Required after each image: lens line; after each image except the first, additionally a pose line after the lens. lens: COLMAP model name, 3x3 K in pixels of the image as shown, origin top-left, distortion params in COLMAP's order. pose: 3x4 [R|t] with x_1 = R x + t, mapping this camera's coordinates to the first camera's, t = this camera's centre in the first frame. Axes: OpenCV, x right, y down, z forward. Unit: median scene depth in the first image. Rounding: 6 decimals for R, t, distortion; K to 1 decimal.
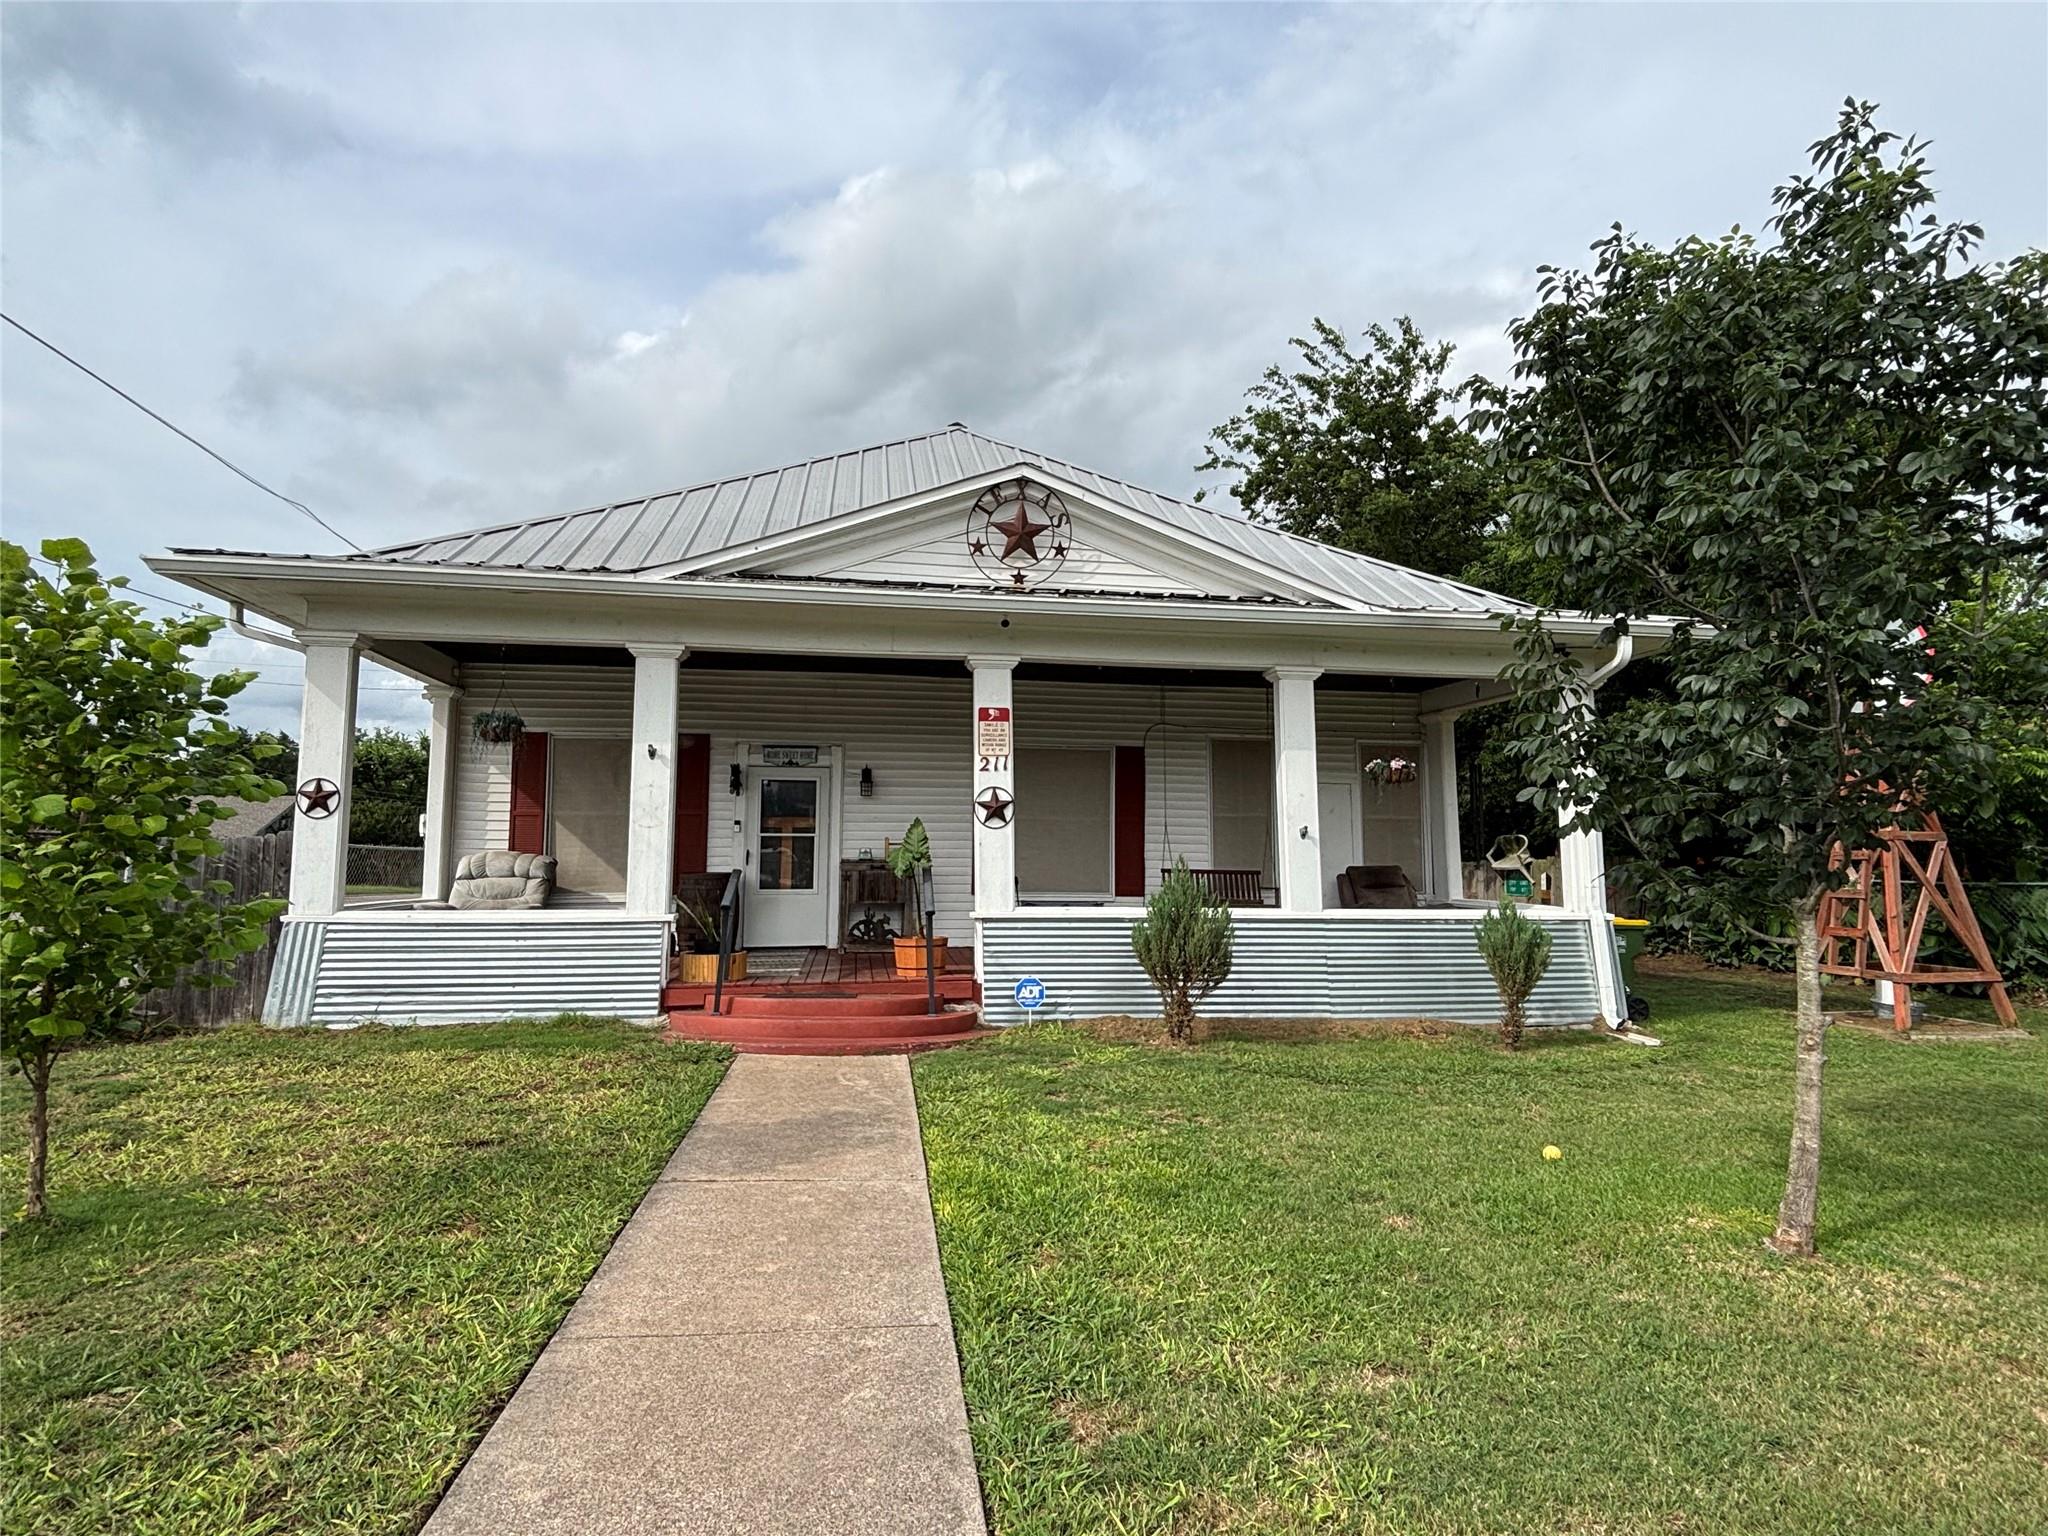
lens RADIAL K [[1053.8, 0, 1024.0], [0, 1053.8, 768.0], [0, 0, 1]] dist [0.017947, -0.024228]
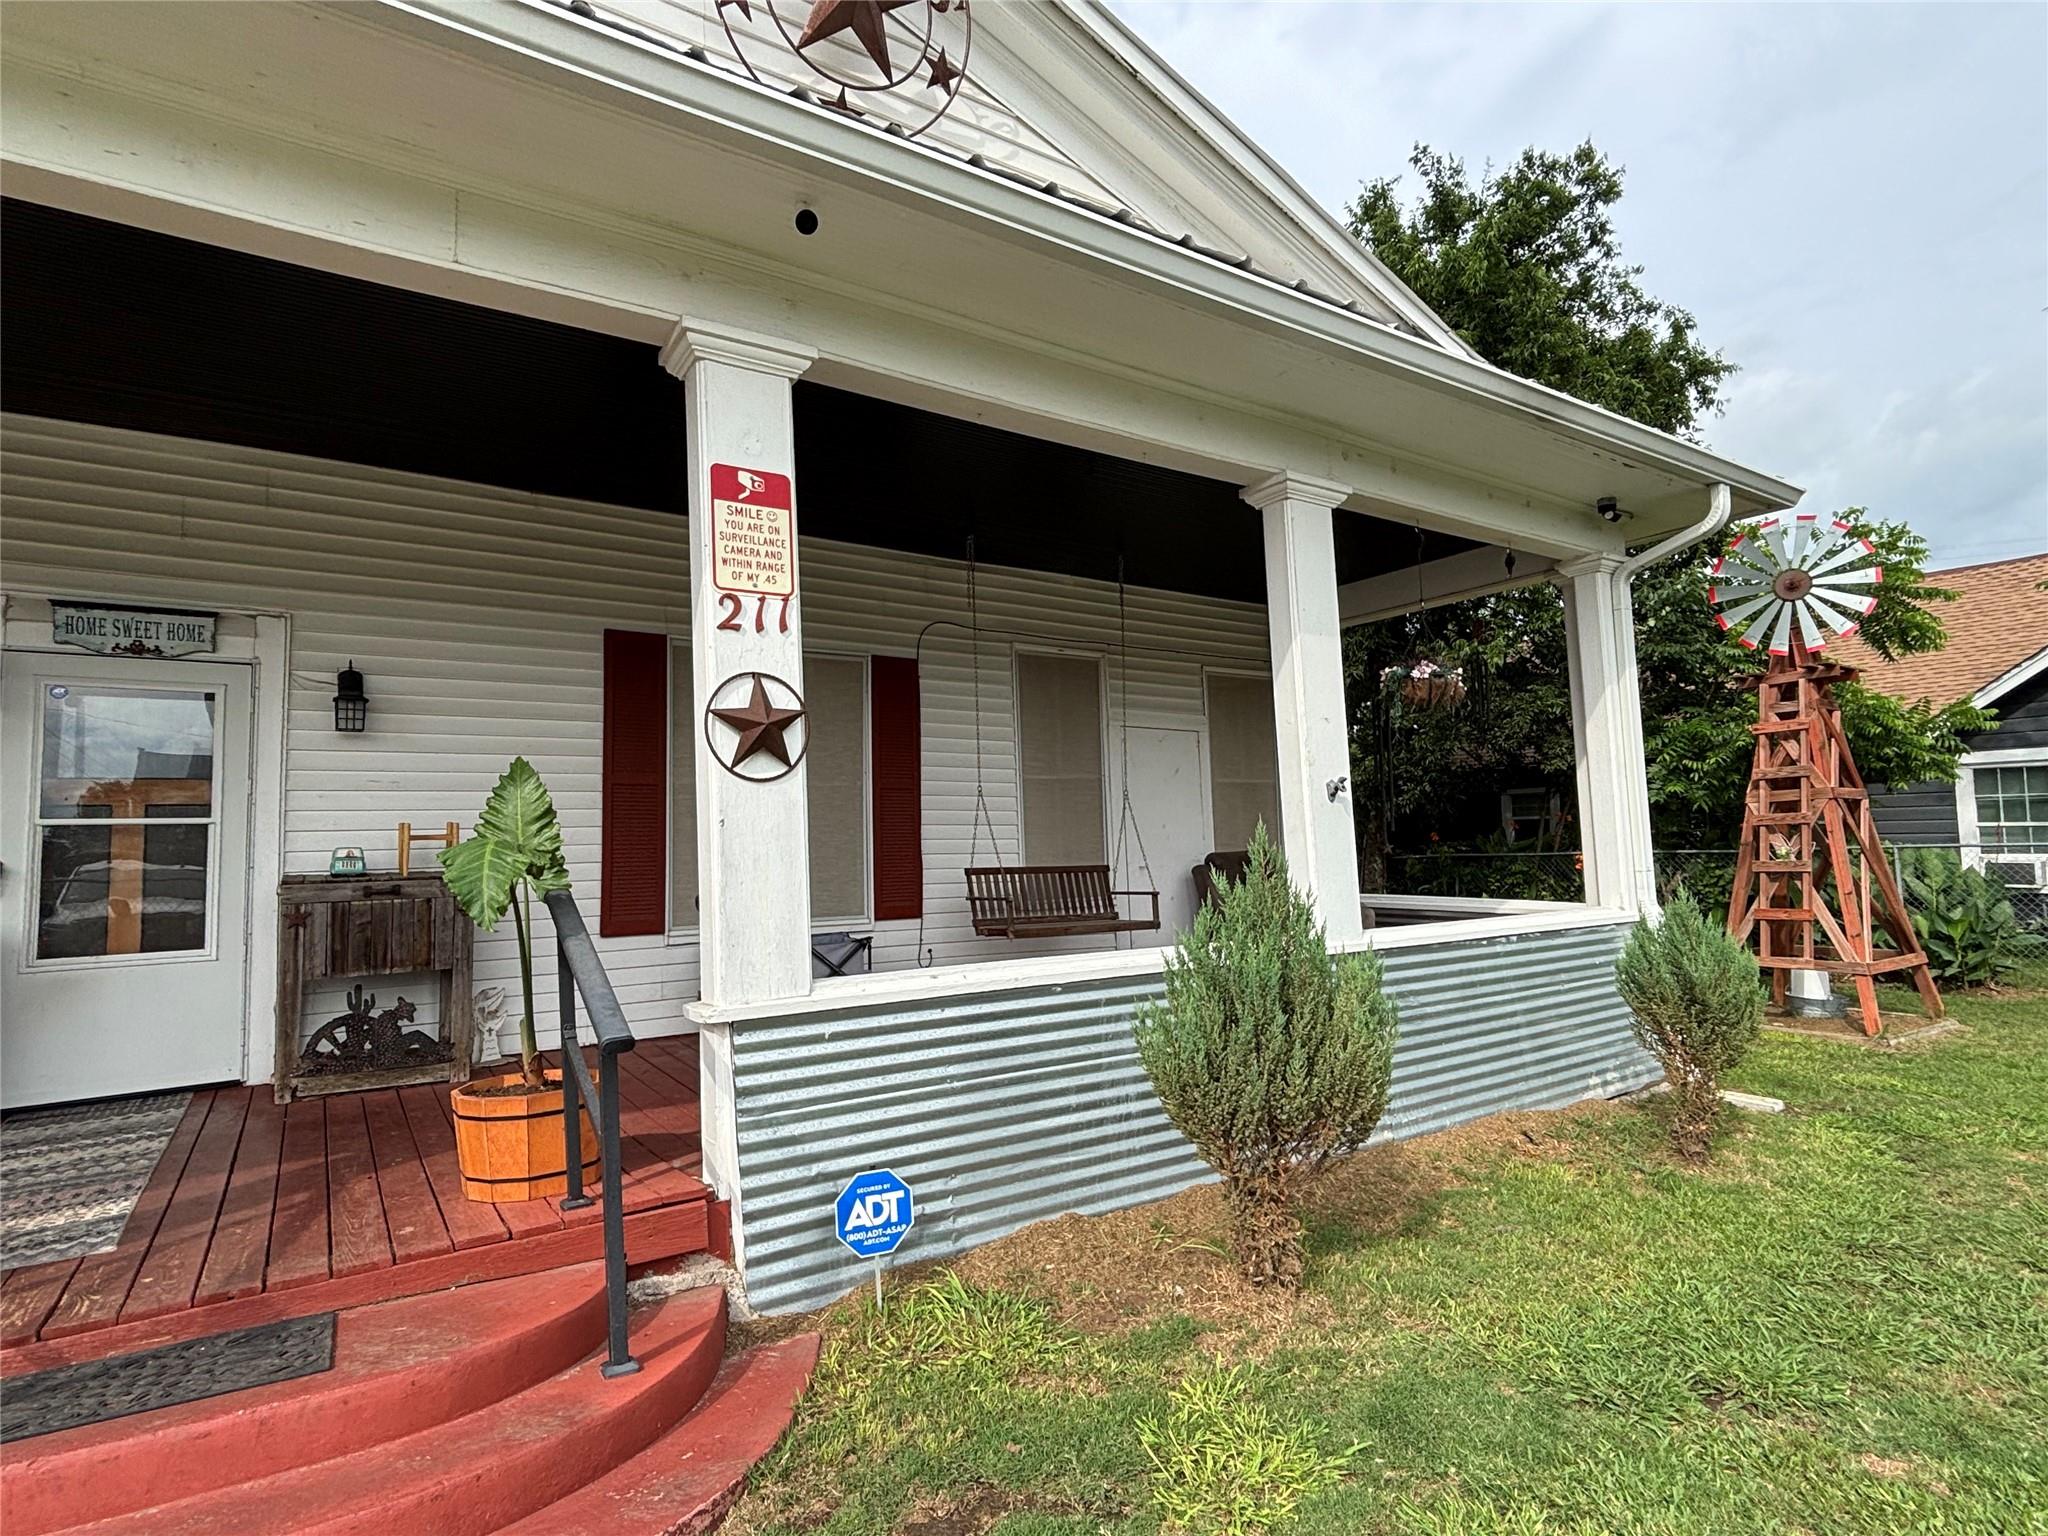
lens RADIAL K [[1053.8, 0, 1024.0], [0, 1053.8, 768.0], [0, 0, 1]] dist [0.017947, -0.024228]
pose [[0.908807, 0.000882, 0.417217, -0.098501], [-0.003153, 0.999984, 0.004756, 0.049697], [-0.417206, -0.005638, 0.908795, 0.605448]]
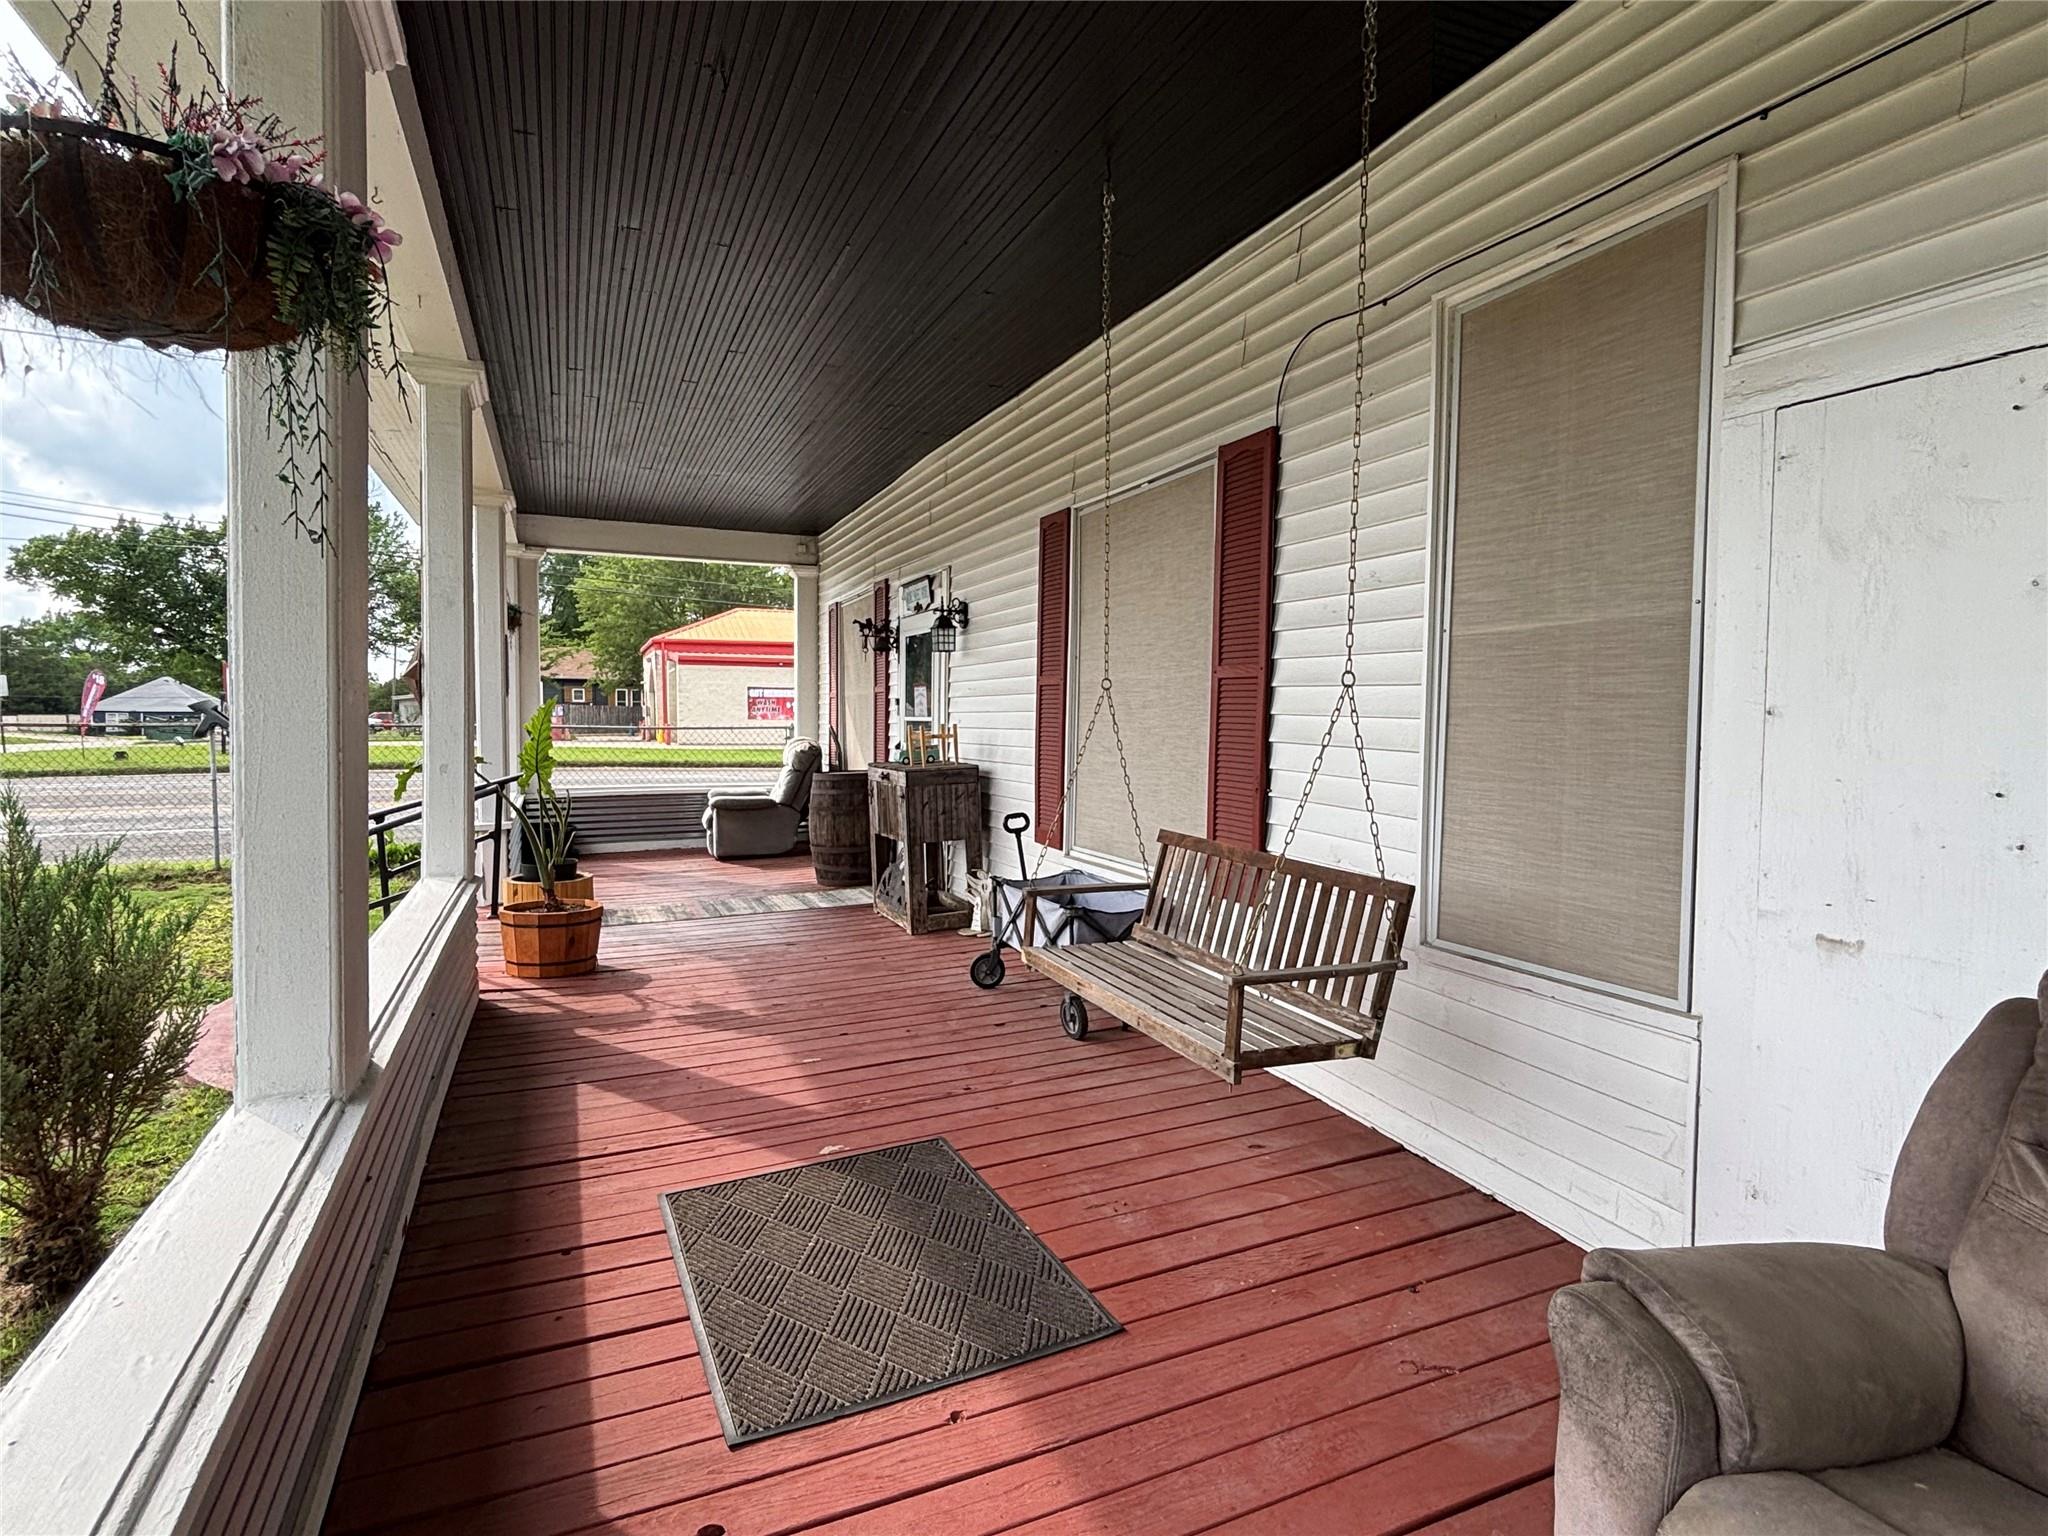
lens RADIAL K [[1053.8, 0, 1024.0], [0, 1053.8, 768.0], [0, 0, 1]] dist [0.017947, -0.024228]
pose [[0.270879, 0.043972, -0.961609, 0.518966], [0.079526, 0.994519, 0.067878, 0.069217], [0.959323, -0.094860, 0.265897, 1.125404]]
